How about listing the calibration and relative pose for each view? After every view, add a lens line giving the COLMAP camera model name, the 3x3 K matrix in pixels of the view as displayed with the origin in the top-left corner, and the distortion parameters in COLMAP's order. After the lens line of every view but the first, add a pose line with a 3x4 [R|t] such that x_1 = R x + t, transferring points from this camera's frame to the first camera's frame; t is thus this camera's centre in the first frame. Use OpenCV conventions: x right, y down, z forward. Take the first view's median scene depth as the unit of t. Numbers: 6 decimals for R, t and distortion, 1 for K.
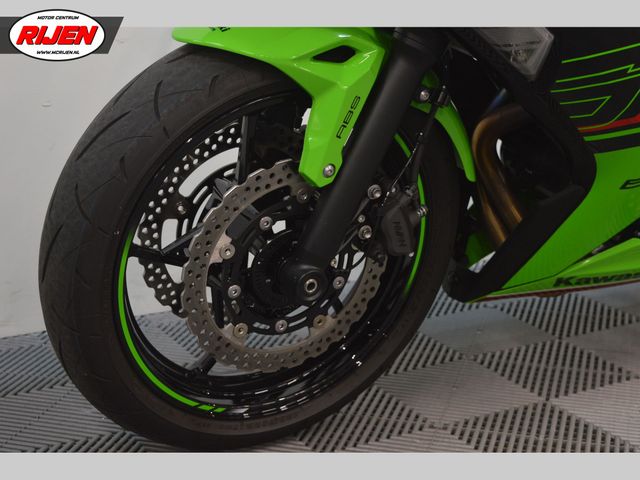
lens RADIAL K [[1190.0, 0, 321.0], [0, 1190.0, 240.8], [0, 0, 1]] dist [-0.001969, 0.000000]
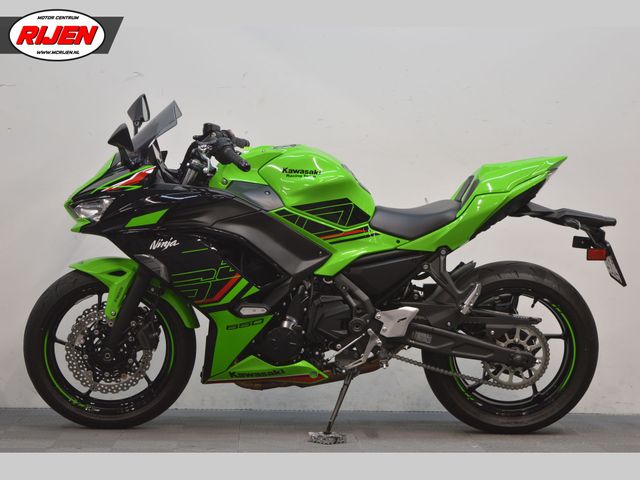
lens RADIAL K [[1466.6, 0, 320.6], [0, 1466.6, 240.6], [0, 0, 1]] dist [0.054134, 0.000000]
pose [[0.891375, 0.007084, -0.453211, 1.895555], [-0.126014, 0.964333, -0.232772, 0.490888], [0.435397, 0.264598, 0.860475, -1.719805]]
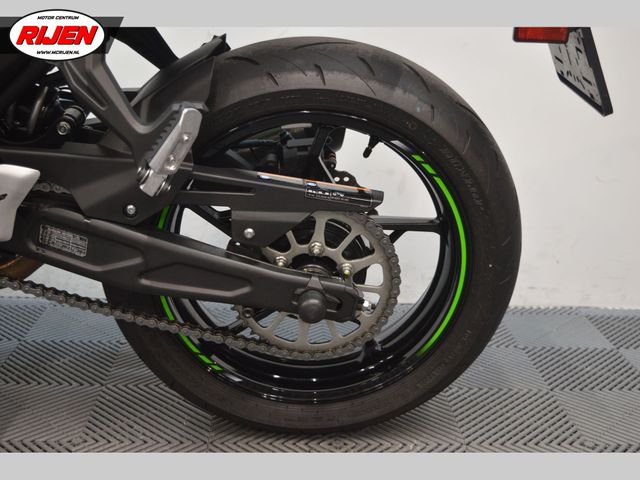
lens RADIAL K [[852.8, 0, 318.5], [0, 852.8, 241.5], [0, 0, 1]] dist [-0.023262, 0.000000]
pose [[0.894363, 0.137965, -0.425535, 1.110728], [-0.143192, 0.989496, 0.019857, -0.138043], [0.423805, 0.043173, 0.904724, 0.701073]]
